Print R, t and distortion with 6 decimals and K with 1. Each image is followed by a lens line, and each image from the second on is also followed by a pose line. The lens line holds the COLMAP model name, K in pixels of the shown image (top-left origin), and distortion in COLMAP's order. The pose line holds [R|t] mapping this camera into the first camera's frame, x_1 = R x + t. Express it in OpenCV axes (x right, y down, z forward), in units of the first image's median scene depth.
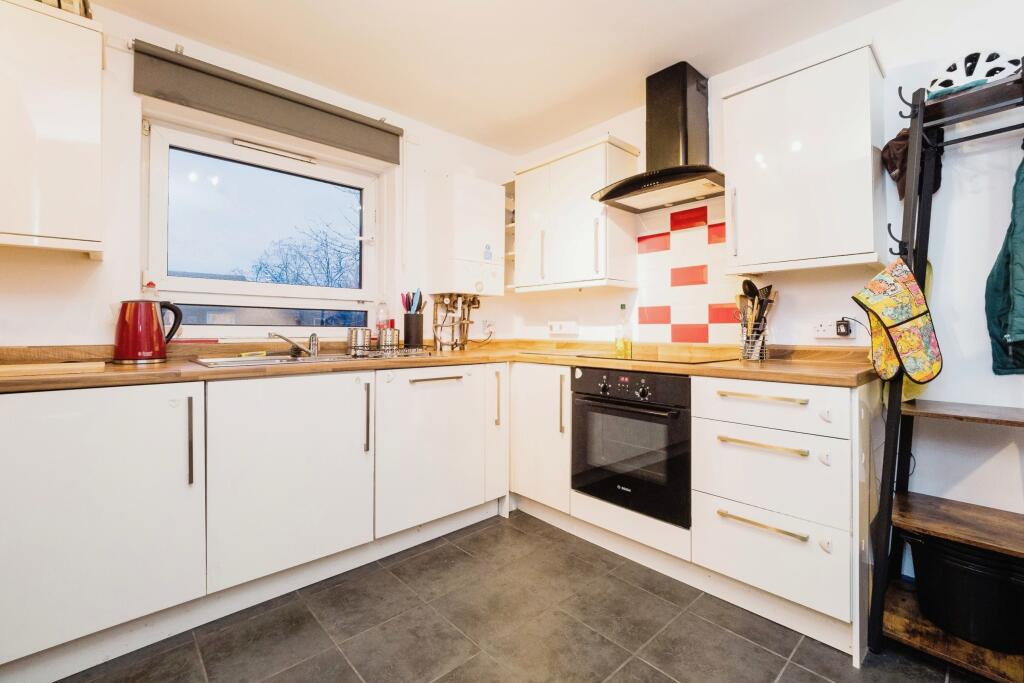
lens RADIAL K [[444.0, 0, 509.4], [0, 444.0, 326.8], [0, 0, 1]] dist [-0.020650, 0.004805]
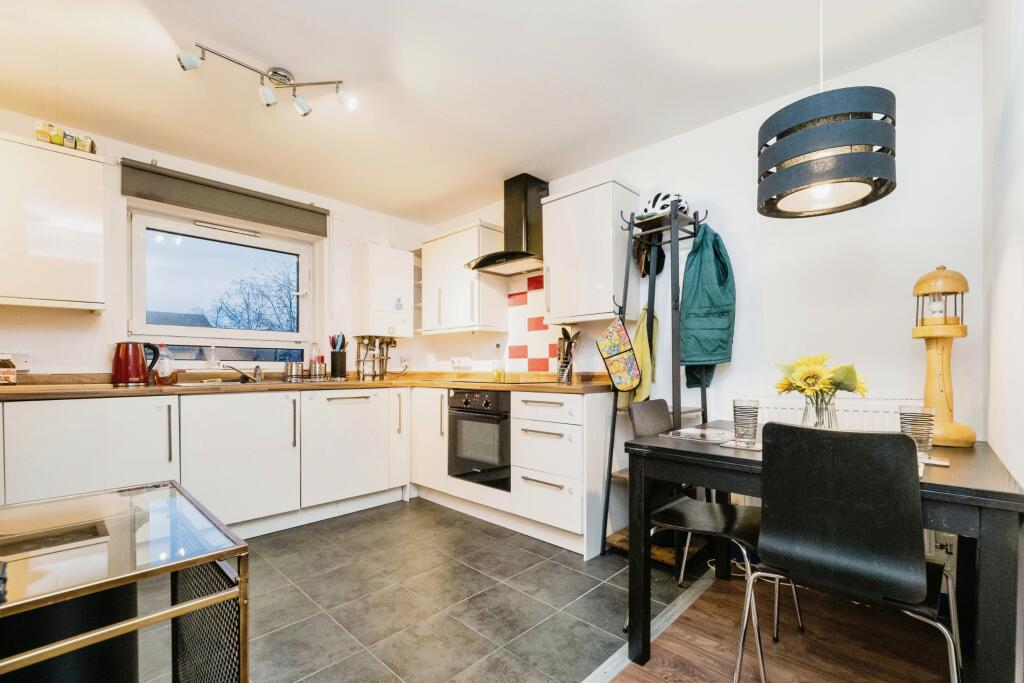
lens RADIAL K [[442.2, 0, 514.4], [0, 442.2, 371.8], [0, 0, 1]] dist [-0.019344, -0.000146]
pose [[0.997287, -0.004967, 0.073443, 0.267132], [0.003911, 0.999887, 0.014511, 0.018201], [-0.073507, -0.014184, 0.997194, -0.443967]]
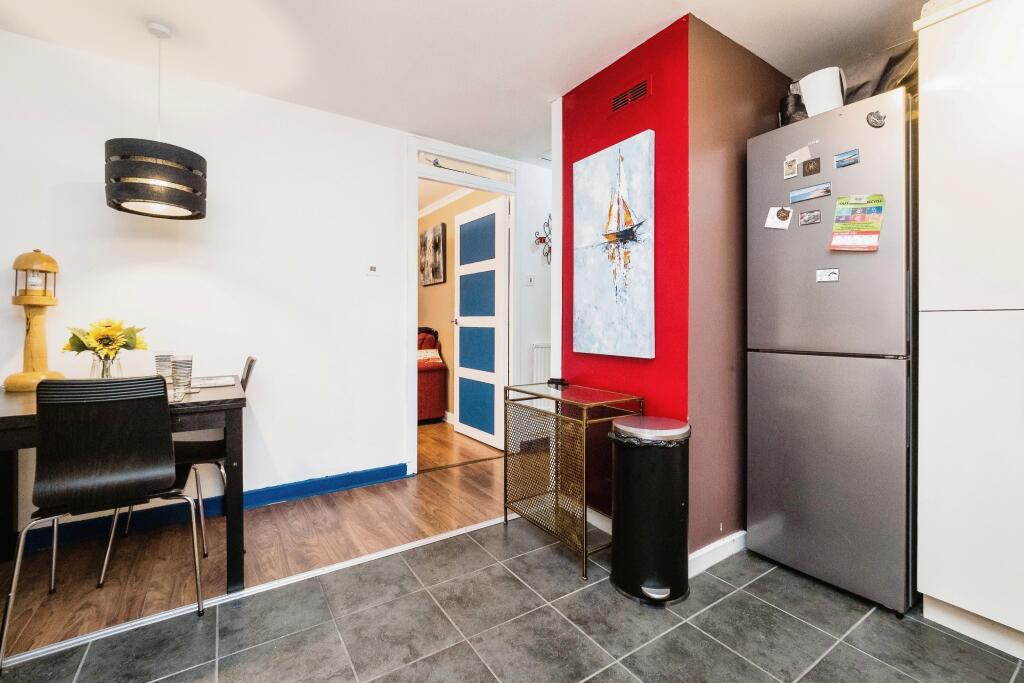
lens RADIAL K [[446.2, 0, 513.5], [0, 446.2, 317.9], [0, 0, 1]] dist [-0.014283, 0.000495]
pose [[-0.988723, -0.007802, 0.149555, -0.120630], [-0.010337, 0.999816, -0.016176, 0.005362], [-0.149401, -0.017540, -0.988621, 1.052995]]
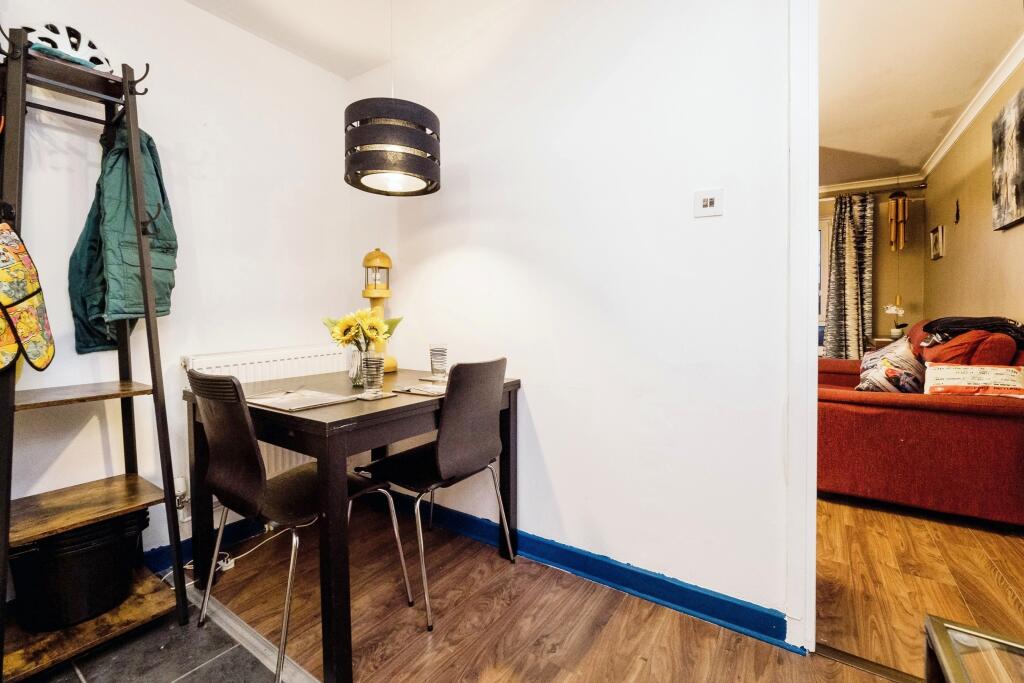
lens RADIAL K [[452.0, 0, 510.1], [0, 452.0, 321.6], [0, 0, 1]] dist [-0.016719, 0.006920]
pose [[-0.229479, -0.021291, 0.973081, -0.106460], [0.000291, 0.999759, 0.021943, 0.007403], [-0.973314, 0.005319, -0.229418, 0.190049]]
